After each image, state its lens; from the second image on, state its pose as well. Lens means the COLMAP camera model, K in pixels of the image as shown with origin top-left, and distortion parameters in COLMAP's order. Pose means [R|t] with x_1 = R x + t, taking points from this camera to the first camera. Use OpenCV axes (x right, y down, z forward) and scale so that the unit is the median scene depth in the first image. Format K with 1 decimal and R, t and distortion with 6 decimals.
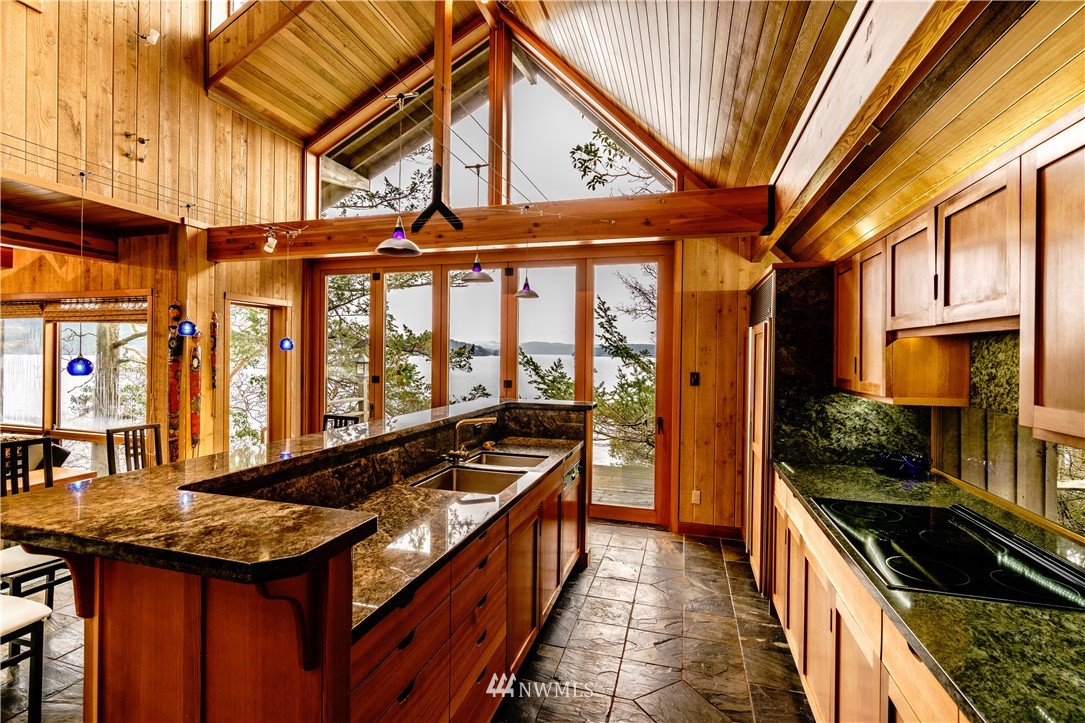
lens RADIAL K [[490.0, 0, 544.1], [0, 490.0, 358.6], [0, 0, 1]] dist [-0.012659, 0.004048]
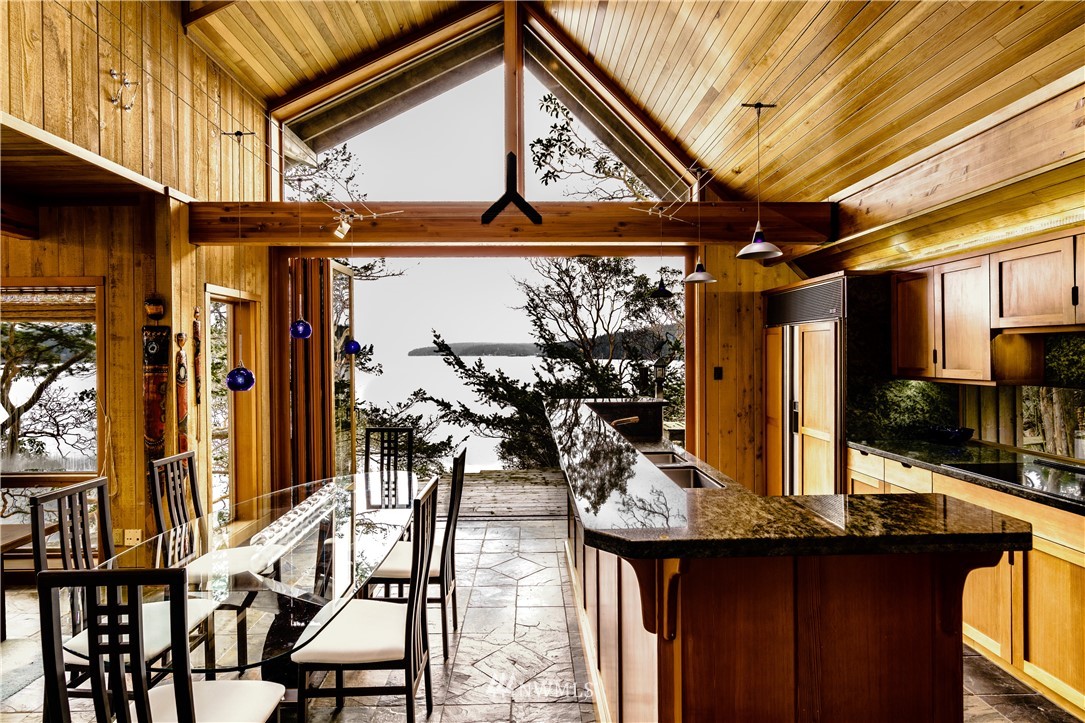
lens RADIAL K [[515.5, 0, 539.6], [0, 515.5, 359.6], [0, 0, 1]] dist [-0.009819, 0.001678]
pose [[0.954014, -0.022984, 0.298879, -0.412353], [0.021956, 0.999736, 0.006798, -0.005314], [-0.298956, 0.000077, 0.954267, 0.036454]]
